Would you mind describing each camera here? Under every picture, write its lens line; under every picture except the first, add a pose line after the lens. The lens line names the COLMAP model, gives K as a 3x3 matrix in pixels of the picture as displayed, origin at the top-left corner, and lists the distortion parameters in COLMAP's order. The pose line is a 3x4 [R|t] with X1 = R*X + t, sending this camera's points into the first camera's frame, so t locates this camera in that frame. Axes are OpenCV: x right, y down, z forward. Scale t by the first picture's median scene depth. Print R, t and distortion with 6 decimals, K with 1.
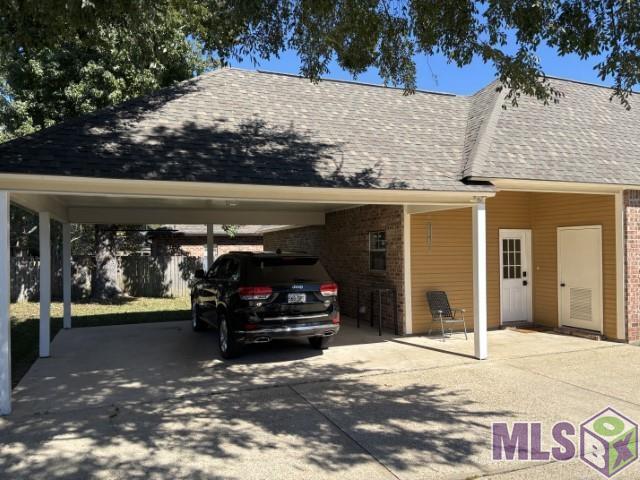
lens RADIAL K [[484.9, 0, 323.0], [0, 484.9, 241.4], [0, 0, 1]] dist [0.058912, -0.075257]
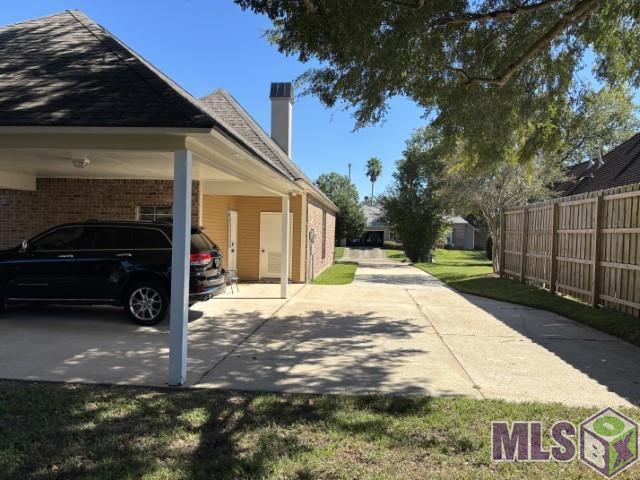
lens RADIAL K [[484.9, 0, 323.0], [0, 484.9, 241.4], [0, 0, 1]] dist [0.058912, -0.075257]
pose [[0.439767, 0.001903, 0.898110, -0.419508], [-0.039553, 0.999069, 0.017250, 0.015167], [-0.897240, -0.043110, 0.439433, 0.106227]]
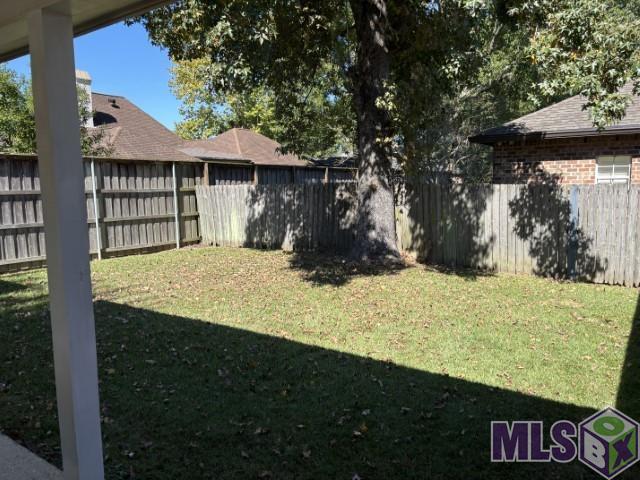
lens RADIAL K [[484.9, 0, 323.0], [0, 484.9, 241.4], [0, 0, 1]] dist [0.058912, -0.075257]
pose [[0.537649, 0.107422, -0.836298, -0.003899], [0.024598, 0.989431, 0.142906, 0.014978], [0.842810, -0.097405, 0.529324, 0.664306]]
